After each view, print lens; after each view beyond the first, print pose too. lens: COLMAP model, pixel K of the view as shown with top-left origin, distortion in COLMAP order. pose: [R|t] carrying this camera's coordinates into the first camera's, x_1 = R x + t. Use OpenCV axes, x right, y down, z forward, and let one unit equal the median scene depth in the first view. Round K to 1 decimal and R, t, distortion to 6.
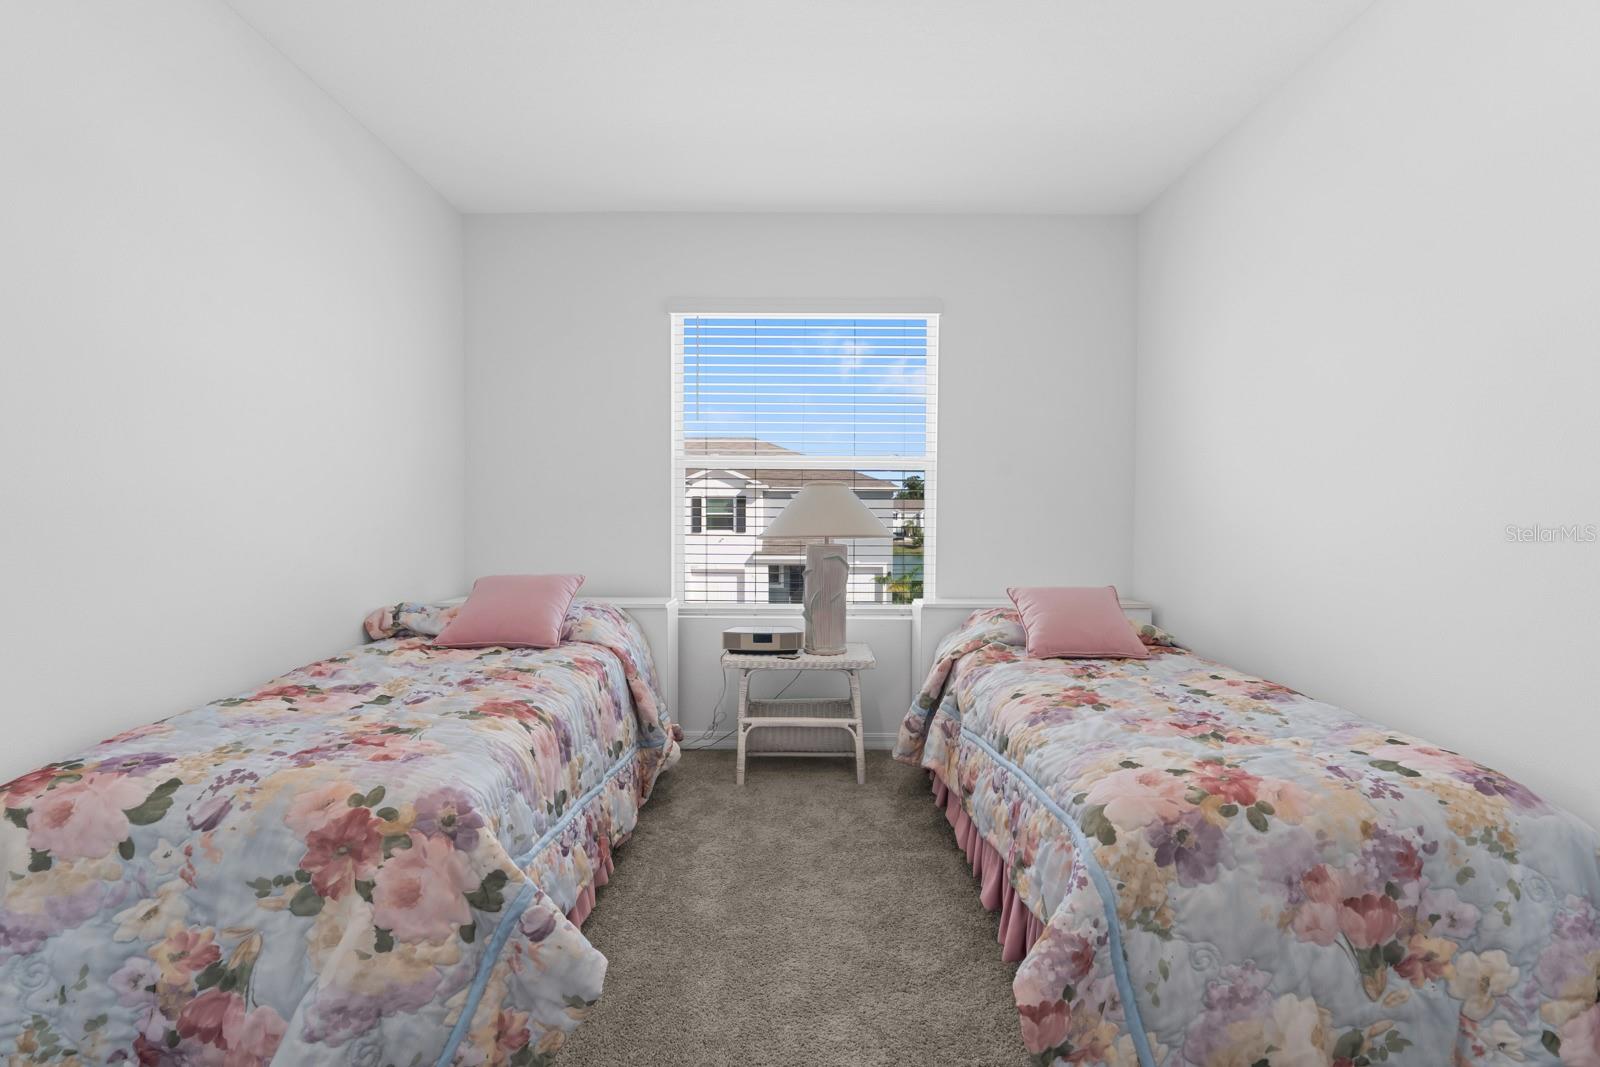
lens RADIAL K [[727.8, 0, 803.4], [0, 727.8, 526.0], [0, 0, 1]] dist [-0.011414, 0.003720]
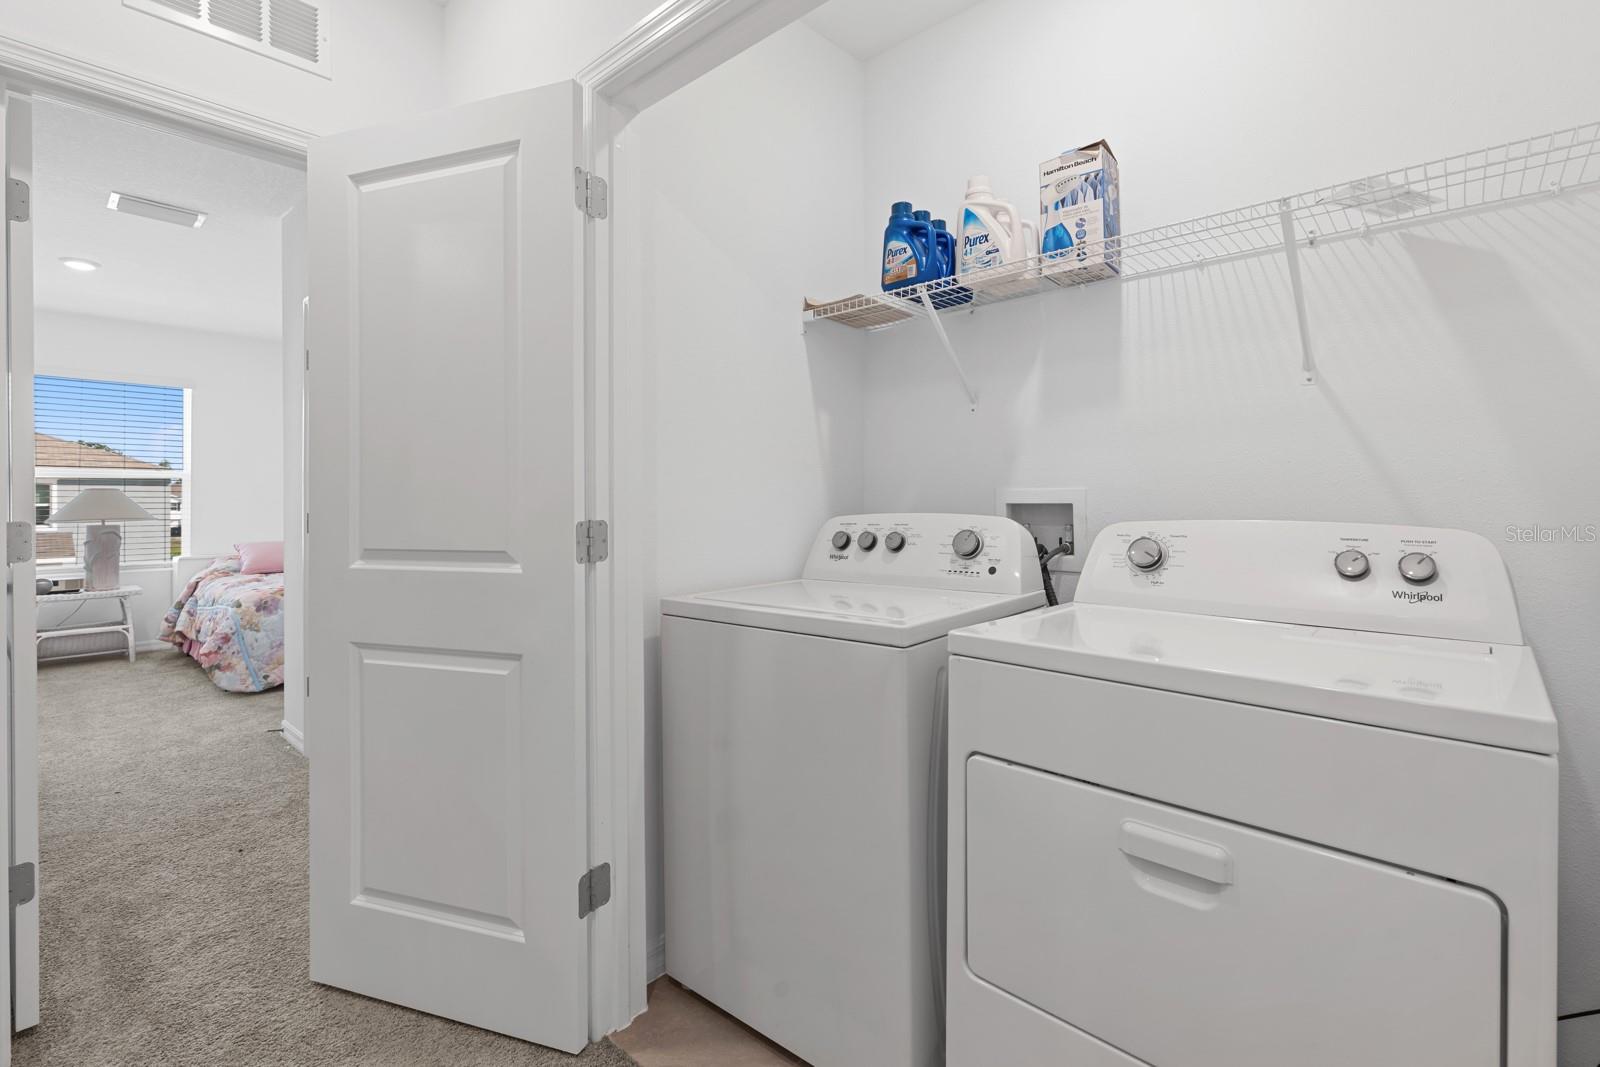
lens RADIAL K [[727.8, 0, 796.8], [0, 727.8, 498.4], [0, 0, 1]] dist [-0.011414, 0.003720]
pose [[0.672053, -0.004475, 0.740489, -0.133210], [0.019297, 0.999748, -0.011472, 0.015839], [-0.740251, 0.021999, 0.671970, -1.367387]]
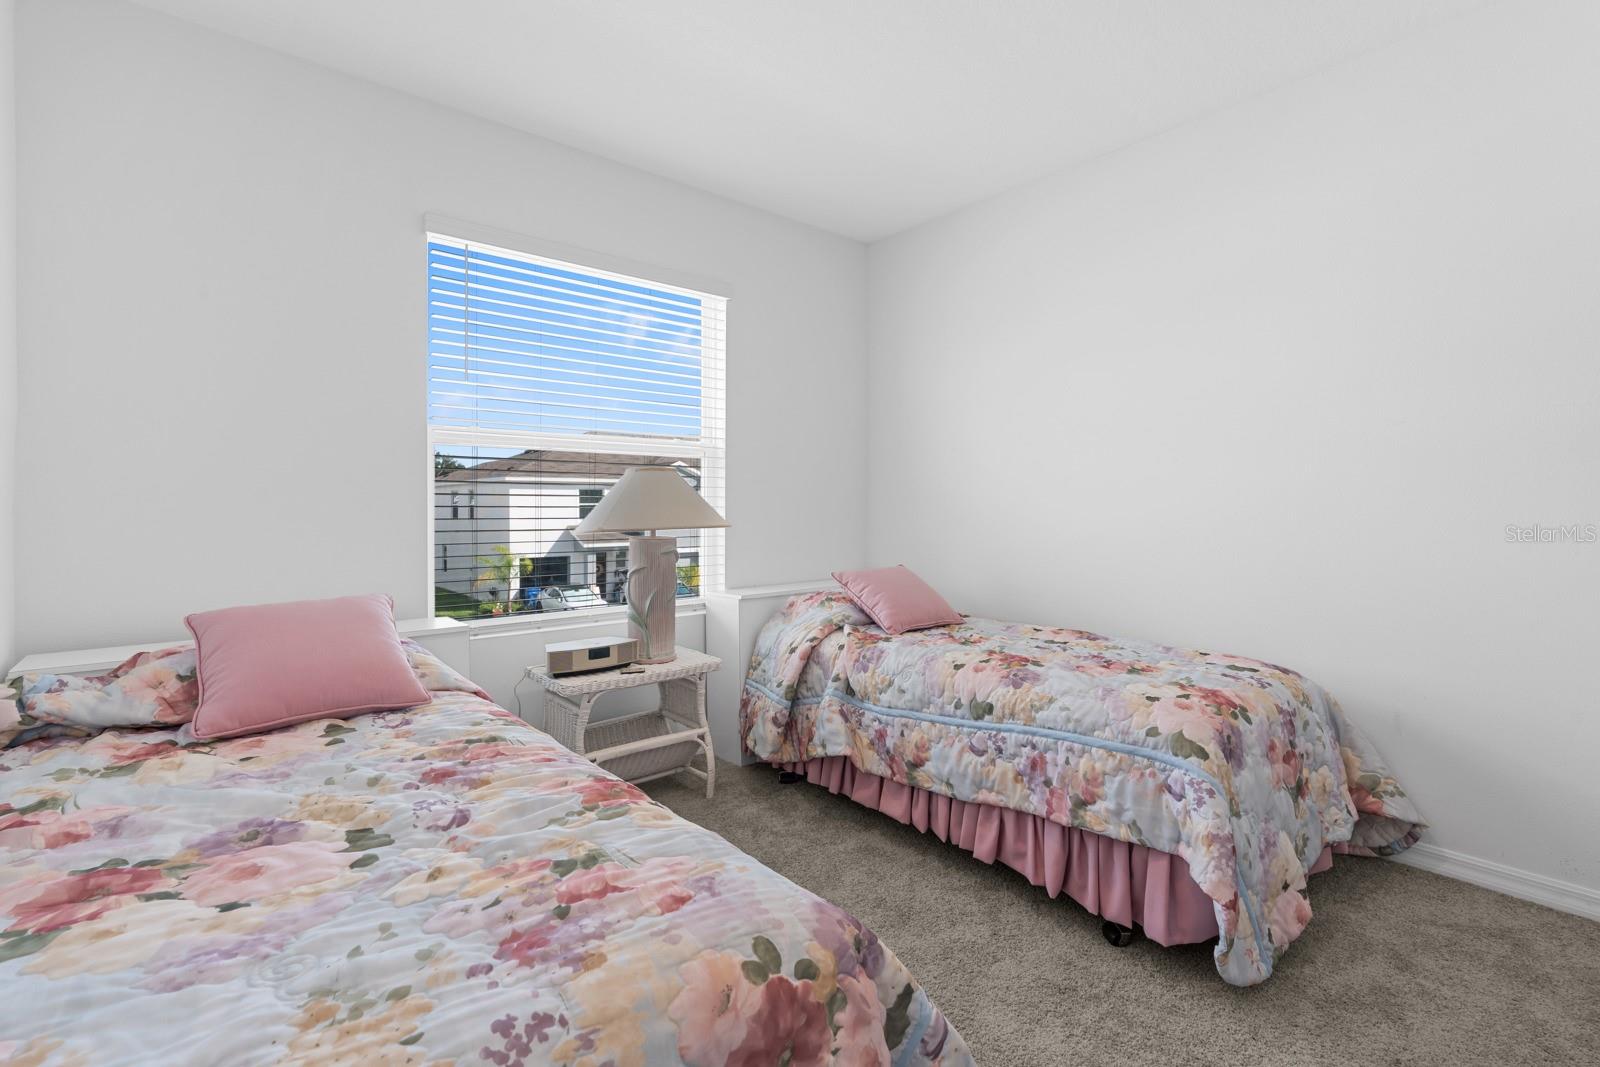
lens RADIAL K [[727.8, 0, 826.8], [0, 727.8, 502.7], [0, 0, 1]] dist [-0.011414, 0.003720]
pose [[0.756322, -0.004391, 0.654184, -0.414550], [0.014697, 0.999839, -0.010280, -0.004497], [-0.654034, 0.017390, 0.756265, 0.210012]]
